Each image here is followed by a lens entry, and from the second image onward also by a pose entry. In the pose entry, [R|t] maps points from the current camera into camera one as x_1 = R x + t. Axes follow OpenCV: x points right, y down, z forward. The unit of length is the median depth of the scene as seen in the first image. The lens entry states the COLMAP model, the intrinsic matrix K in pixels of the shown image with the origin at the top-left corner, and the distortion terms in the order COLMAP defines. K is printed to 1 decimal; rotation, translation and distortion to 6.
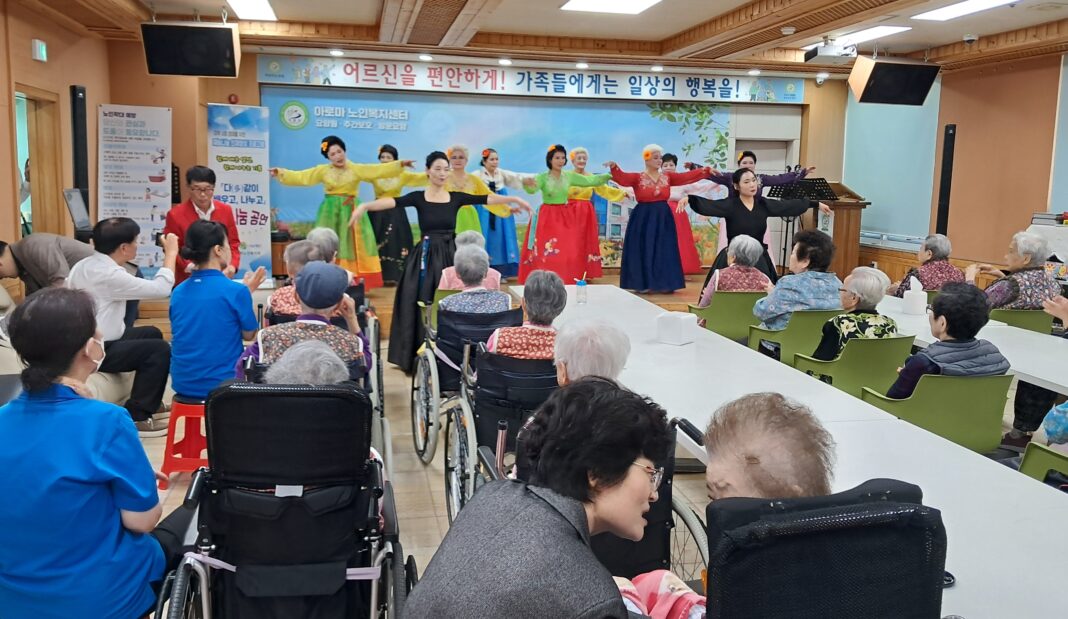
lens RADIAL K [[818.9, 0, 524.8], [0, 818.9, 270.6], [0, 0, 1]] dist [0.105478, -0.046822]
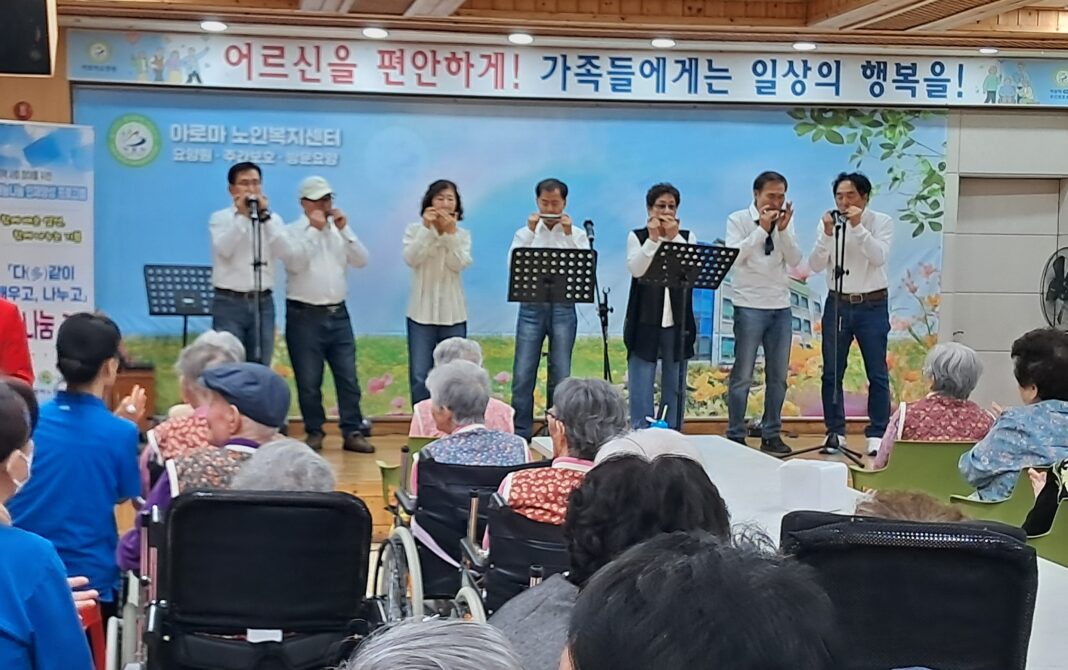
lens RADIAL K [[1708.8, 0, 495.6], [0, 1708.8, 376.9], [0, 0, 1]] dist [0.179499, 0.000000]
pose [[0.999392, -0.004578, -0.034552, -0.002224], [0.003053, 0.999024, -0.044063, 0.018295], [0.034720, 0.043931, 0.998431, -0.115656]]
